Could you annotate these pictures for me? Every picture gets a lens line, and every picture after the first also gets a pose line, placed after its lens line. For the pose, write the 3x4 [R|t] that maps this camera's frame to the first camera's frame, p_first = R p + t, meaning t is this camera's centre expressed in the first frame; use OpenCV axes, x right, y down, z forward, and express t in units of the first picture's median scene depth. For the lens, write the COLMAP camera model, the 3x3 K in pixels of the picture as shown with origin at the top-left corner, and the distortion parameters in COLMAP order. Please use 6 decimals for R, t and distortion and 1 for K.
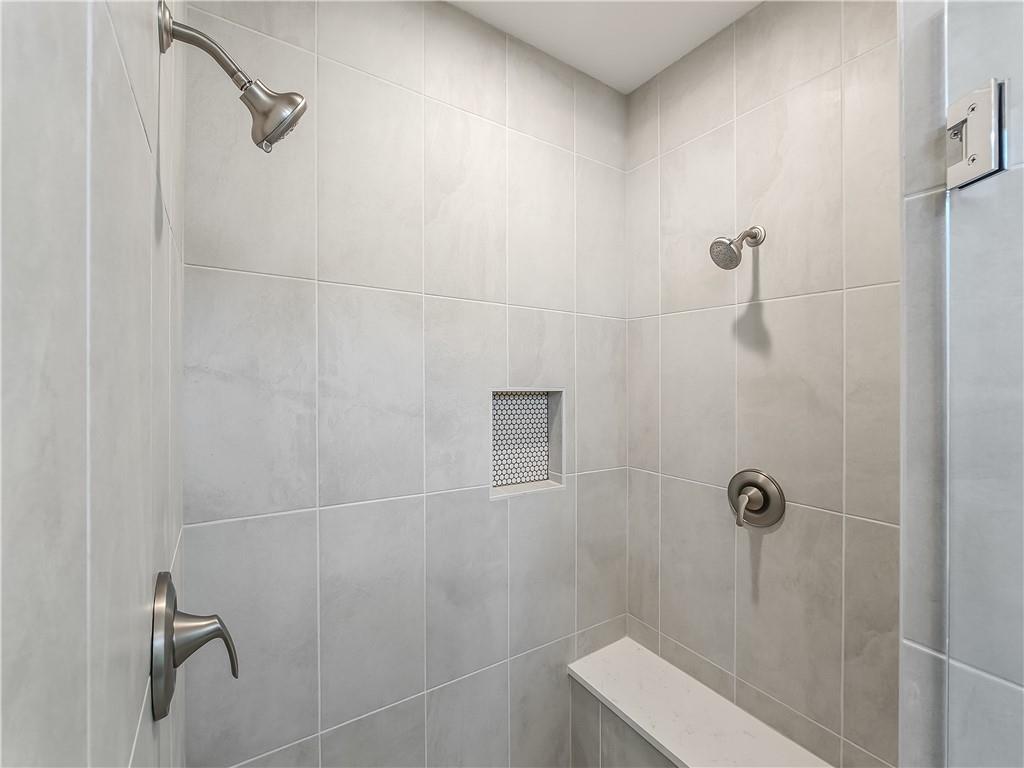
lens RADIAL K [[438.3, 0, 516.9], [0, 438.3, 382.6], [0, 0, 1]] dist [-0.002460, 0.000048]
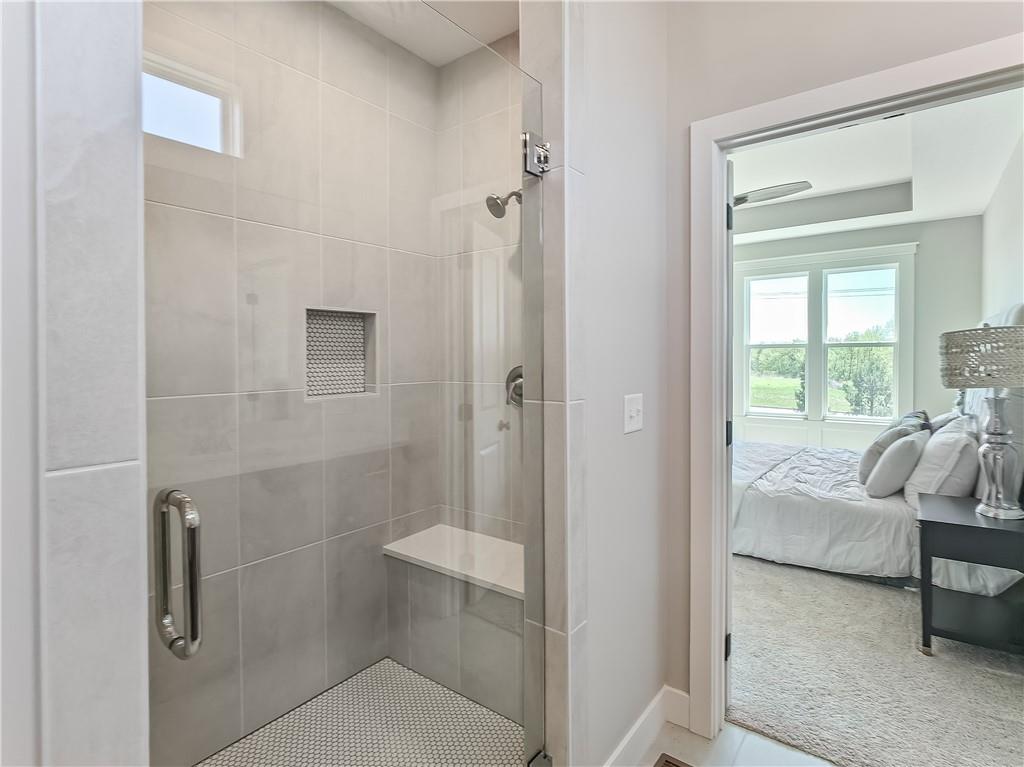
lens RADIAL K [[499.2, 0, 571.7], [0, 499.2, 350.0], [0, 0, 1]] dist [-0.000785, -0.000054]
pose [[0.926705, -0.012875, 0.375569, 0.088182], [0.020277, 0.999670, -0.015763, 0.150177], [-0.375242, 0.022223, 0.926660, -0.426371]]
